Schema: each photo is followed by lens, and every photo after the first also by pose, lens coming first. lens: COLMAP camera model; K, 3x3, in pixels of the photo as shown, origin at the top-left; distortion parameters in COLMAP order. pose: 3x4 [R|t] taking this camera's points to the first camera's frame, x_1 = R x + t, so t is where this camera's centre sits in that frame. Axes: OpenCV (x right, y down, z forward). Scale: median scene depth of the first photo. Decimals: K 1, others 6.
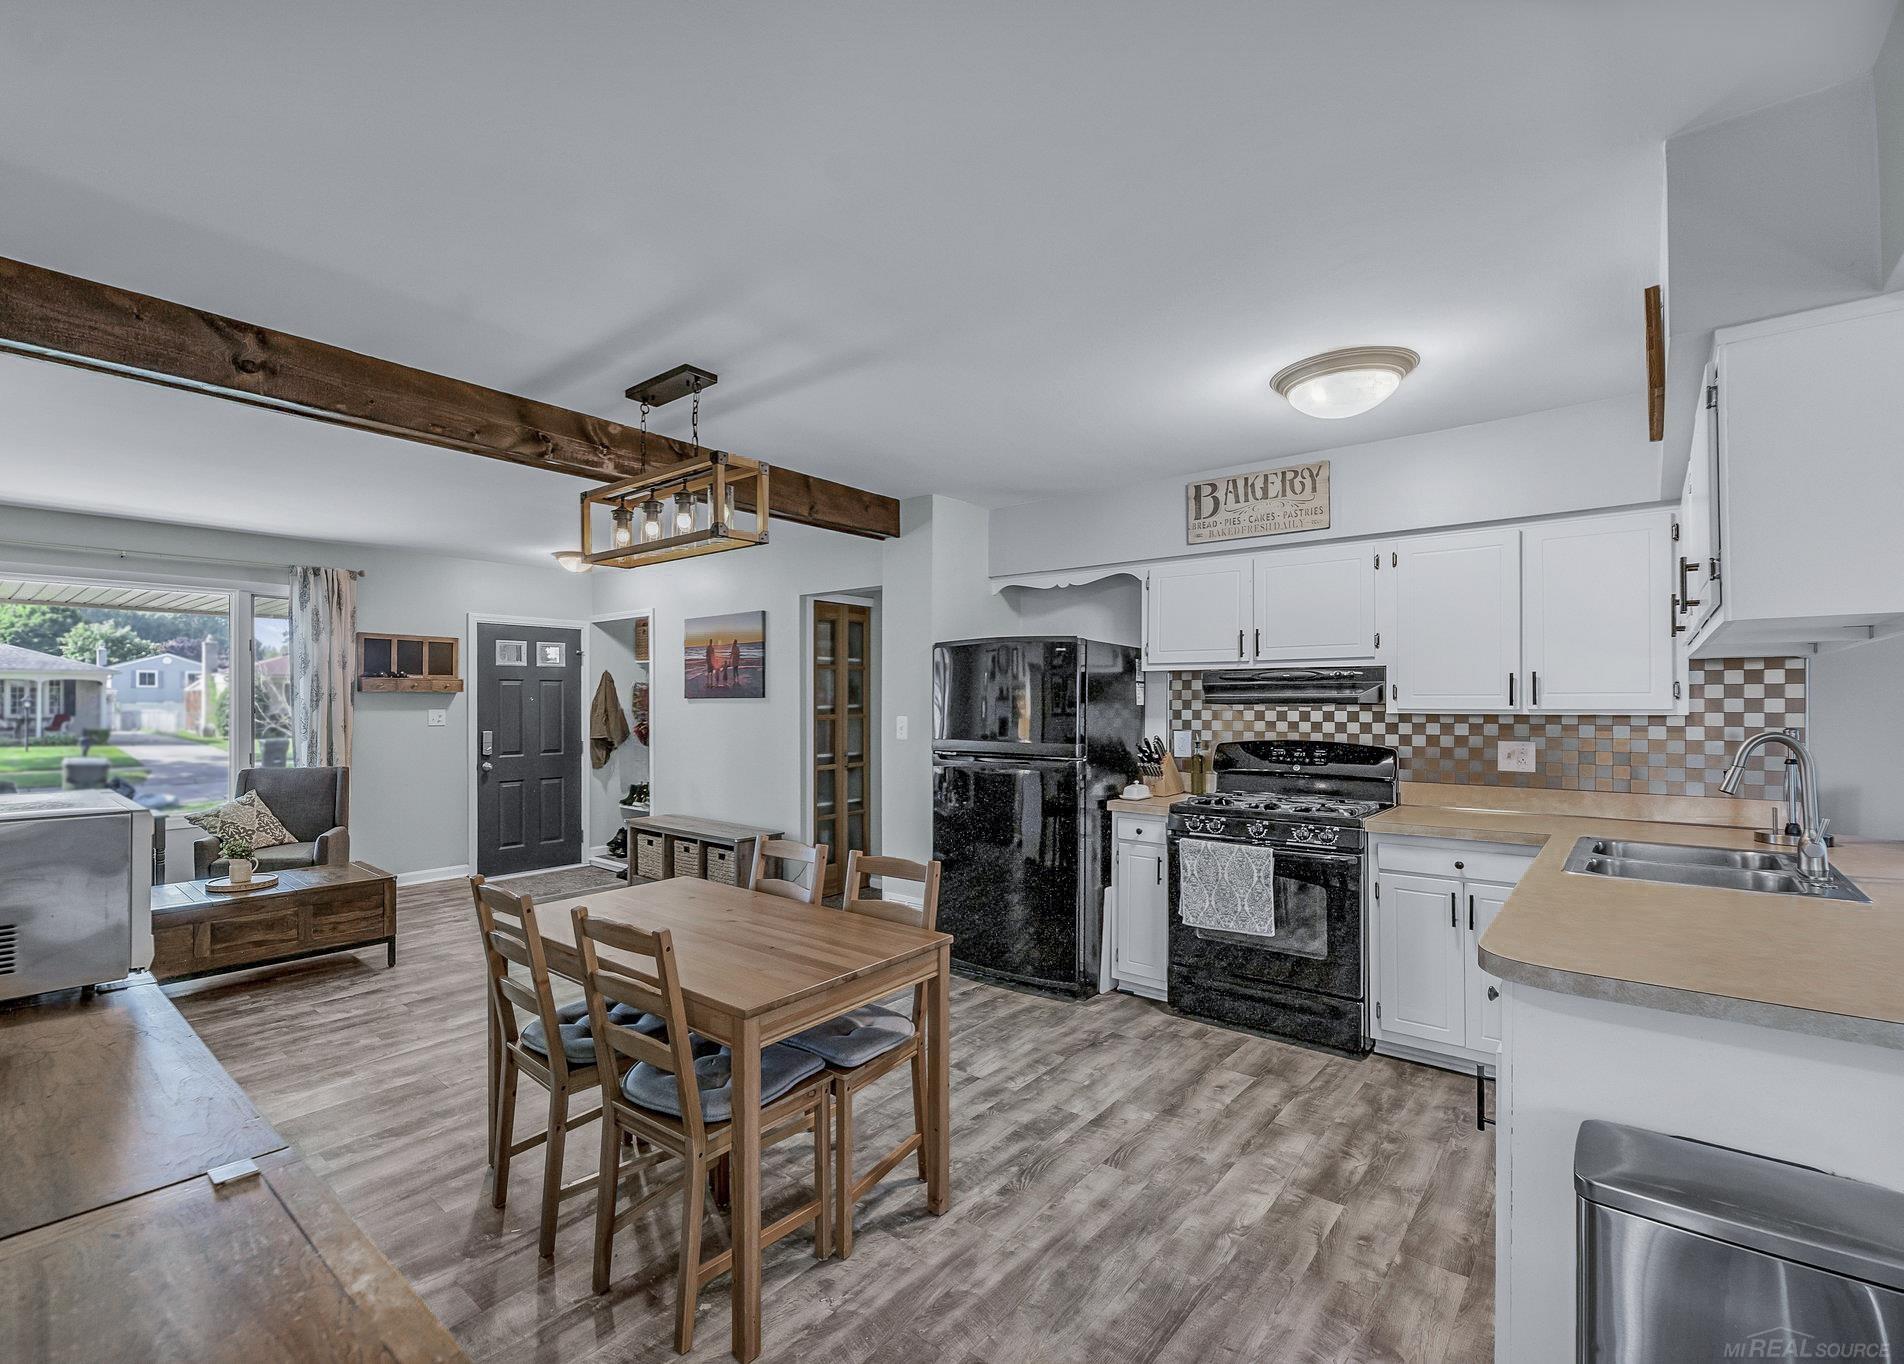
lens RADIAL K [[872.2, 0, 874.5], [0, 872.2, 690.4], [0, 0, 1]] dist [0.004274, 0.000074]
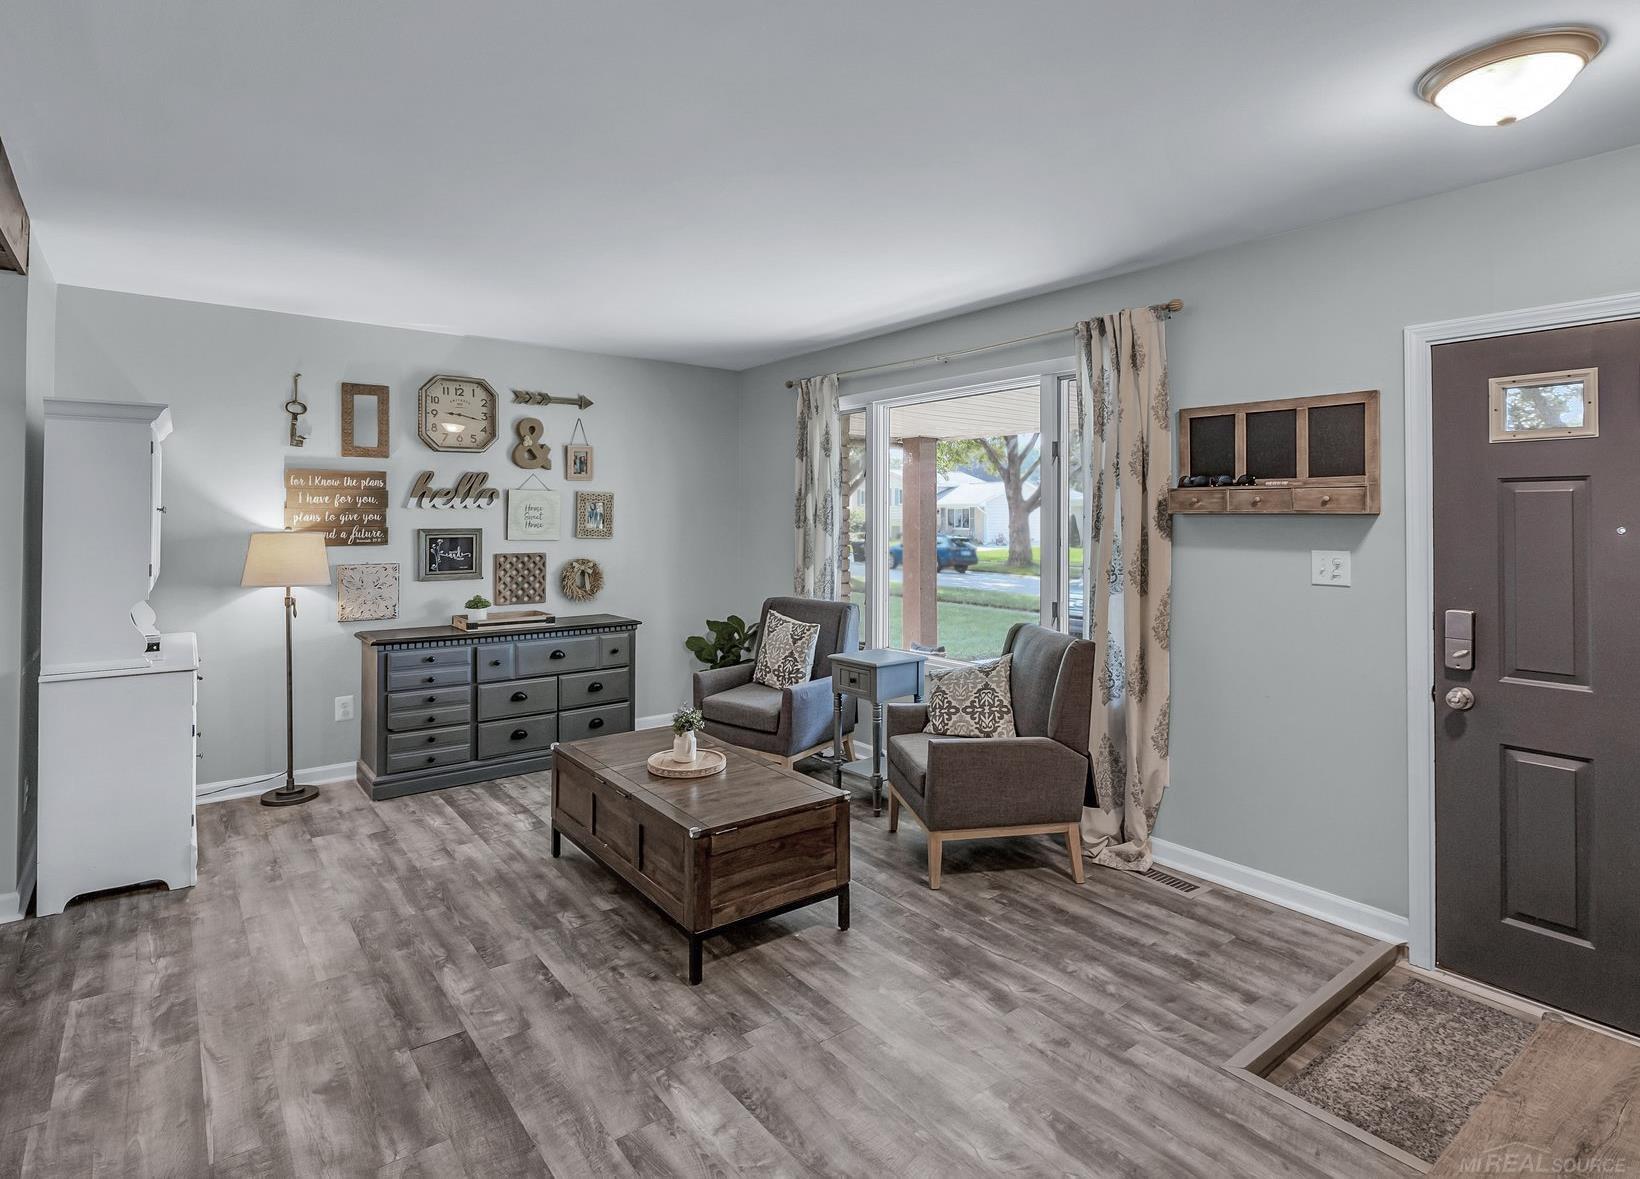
lens RADIAL K [[844.4, 0, 806.0], [0, 844.4, 507.6], [0, 0, 1]] dist [-0.000033, -0.000272]
pose [[-0.197267, -0.009022, -0.980308, -0.004773], [0.008940, 0.999900, -0.011001, 0.001301], [0.980309, -0.010934, -0.197167, 0.943120]]
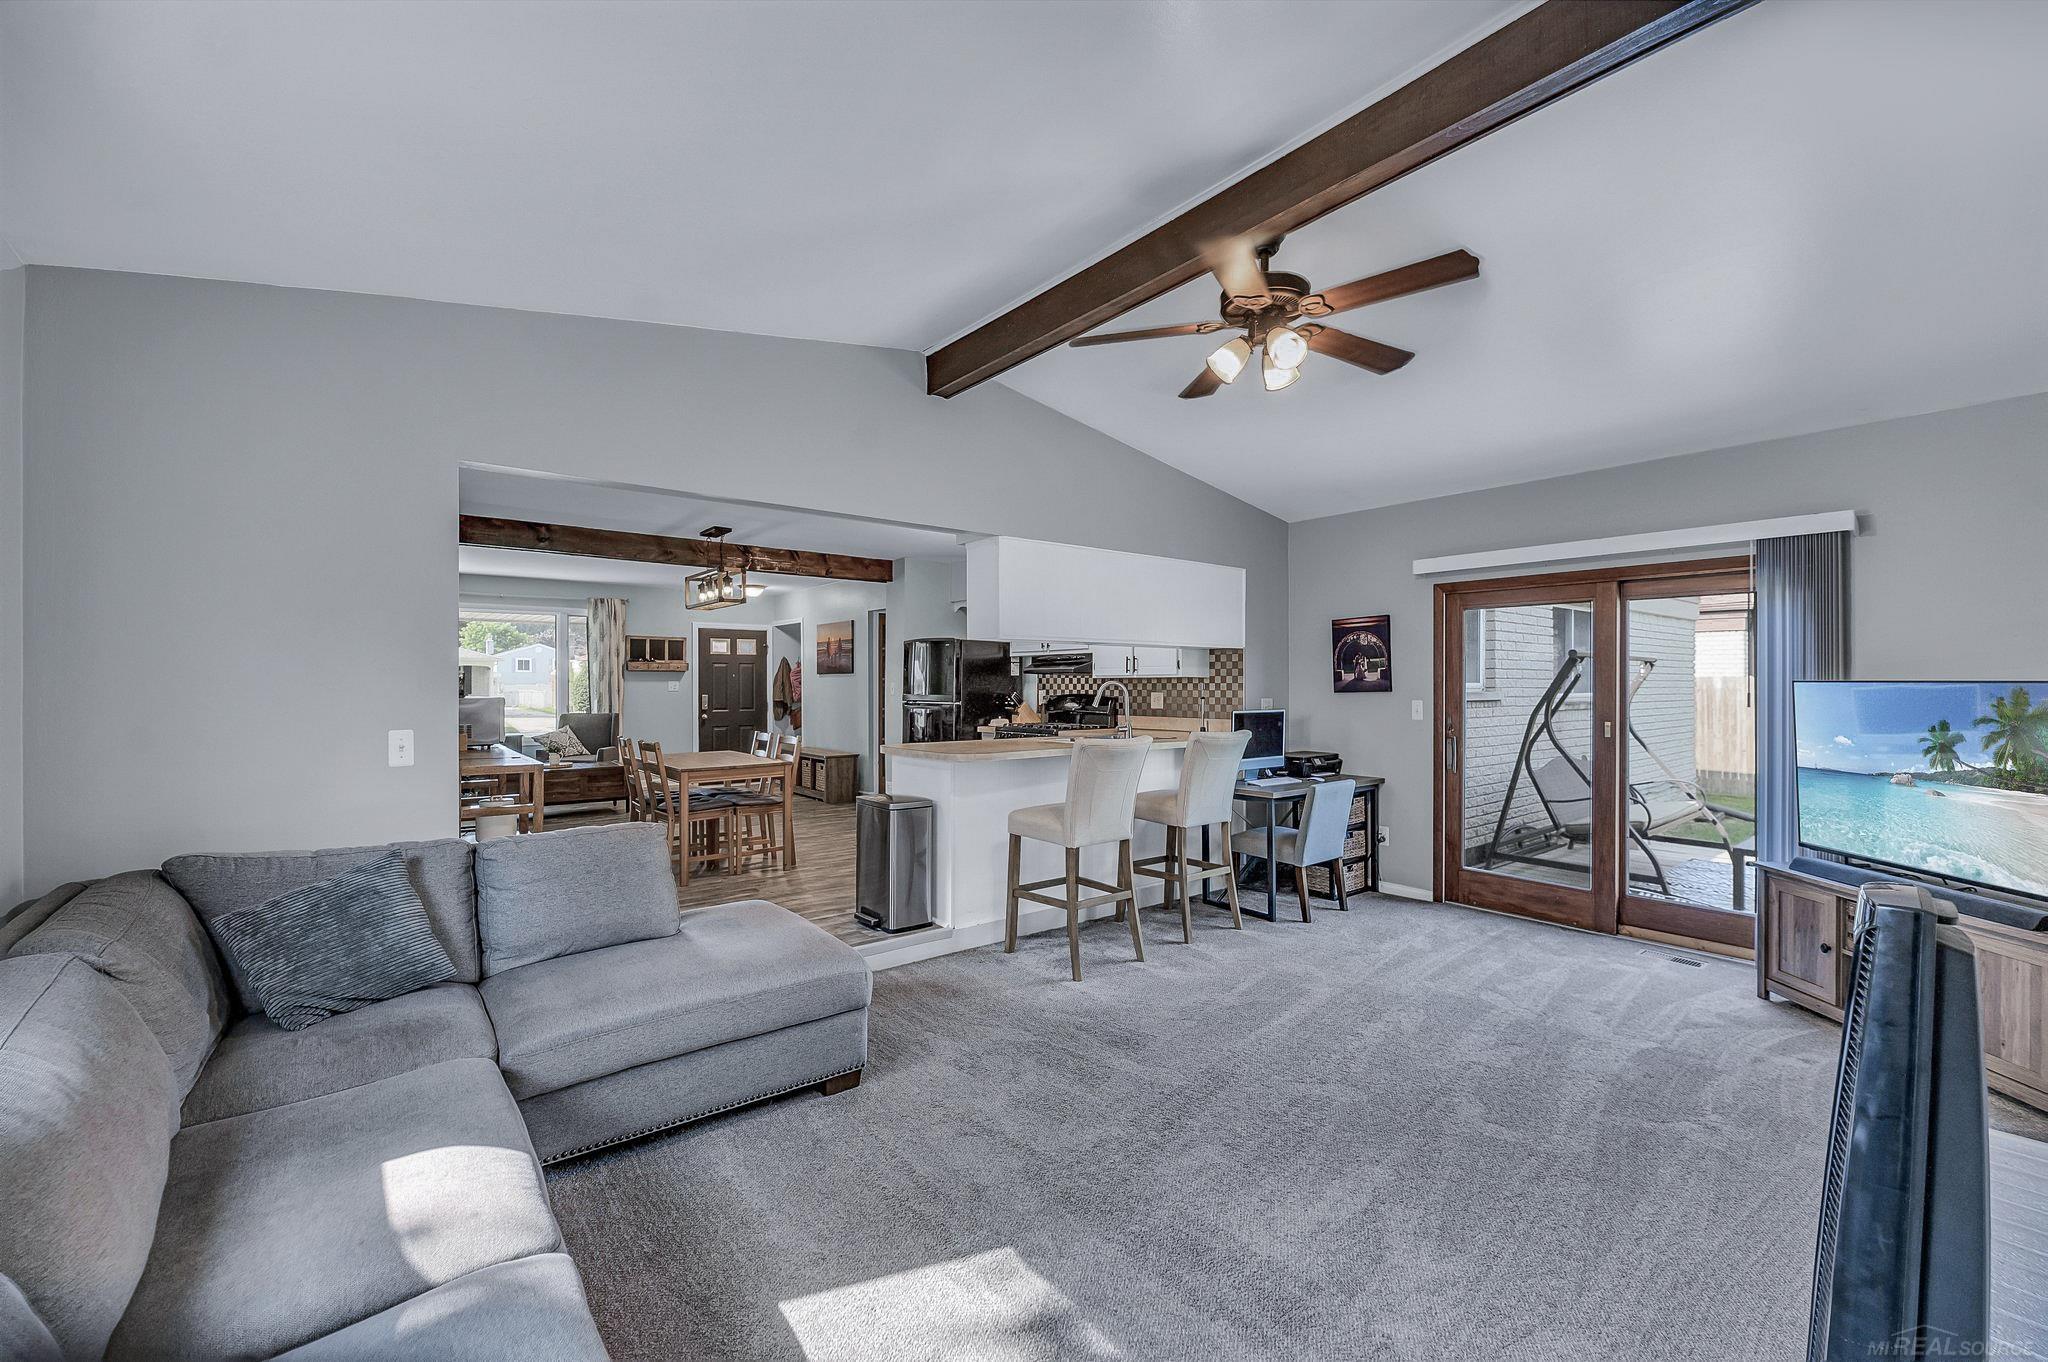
lens RADIAL K [[811.7, 0, 1026.1], [0, 811.7, 683.7], [0, 0, 1]] dist [-0.001533, -0.000113]
pose [[0.990276, -0.000311, -0.139116, 0.427602], [0.002023, 0.999924, 0.012169, 0.010301], [0.139102, -0.012332, 0.990201, -0.487870]]
